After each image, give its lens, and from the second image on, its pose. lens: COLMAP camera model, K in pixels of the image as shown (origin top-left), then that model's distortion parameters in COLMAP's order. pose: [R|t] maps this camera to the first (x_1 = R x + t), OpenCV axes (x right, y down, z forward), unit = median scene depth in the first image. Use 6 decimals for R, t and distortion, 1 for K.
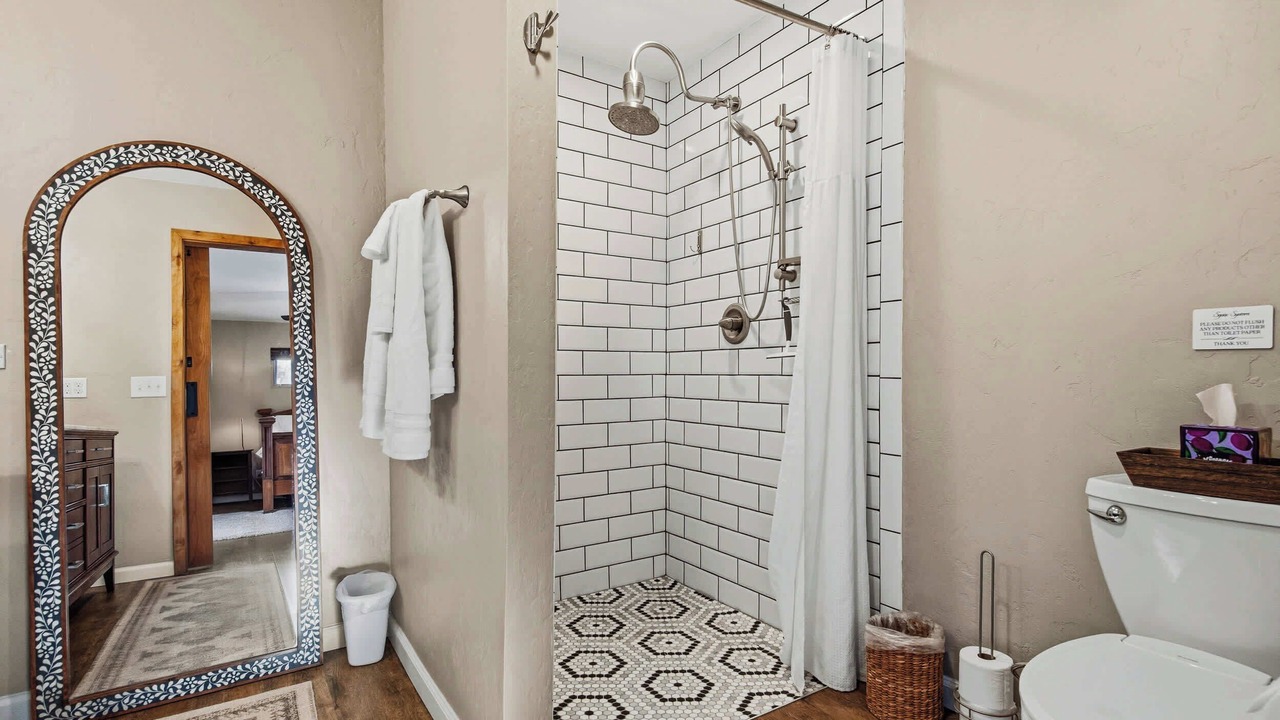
lens RADIAL K [[619.9, 0, 666.3], [0, 619.9, 376.7], [0, 0, 1]] dist [0.004402, -0.002544]
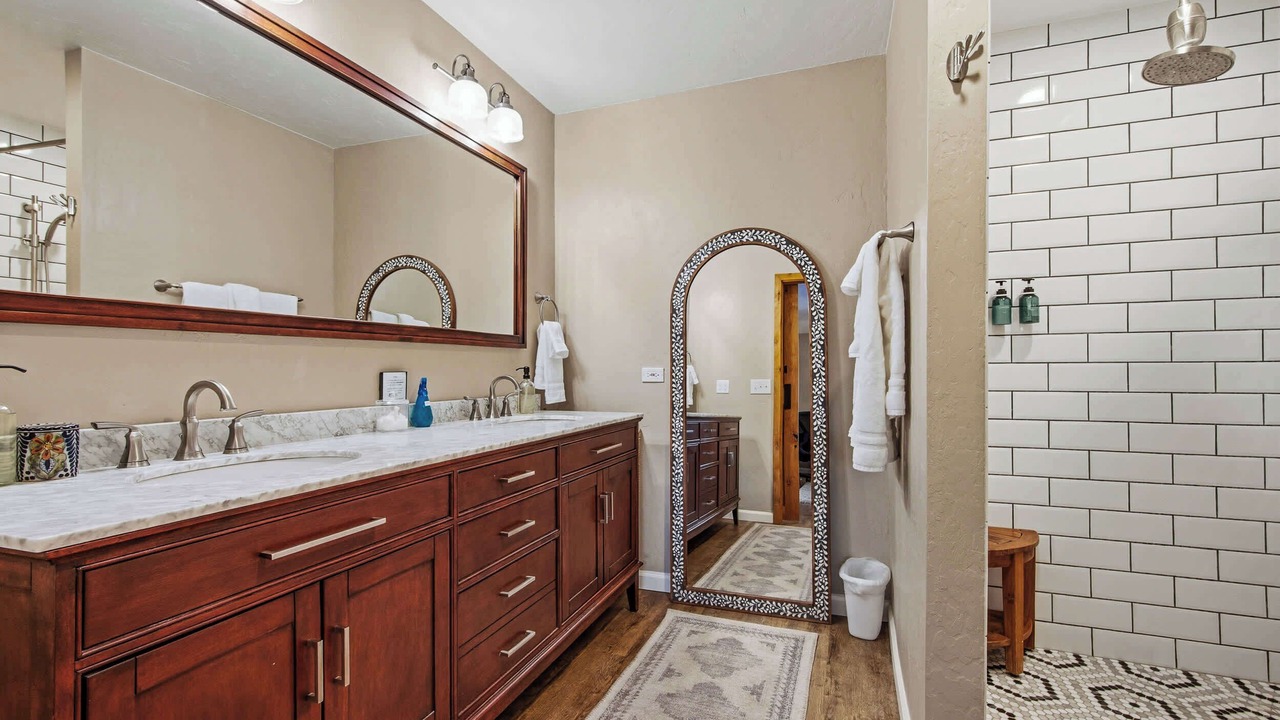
lens RADIAL K [[571.3, 0, 641.0], [0, 571.3, 361.8], [0, 0, 1]] dist [0.005669, 0.000808]
pose [[0.560770, -0.007890, -0.827934, 0.177438], [-0.005180, 0.999902, -0.013038, -0.039802], [0.827955, 0.011600, 0.560674, 0.046952]]
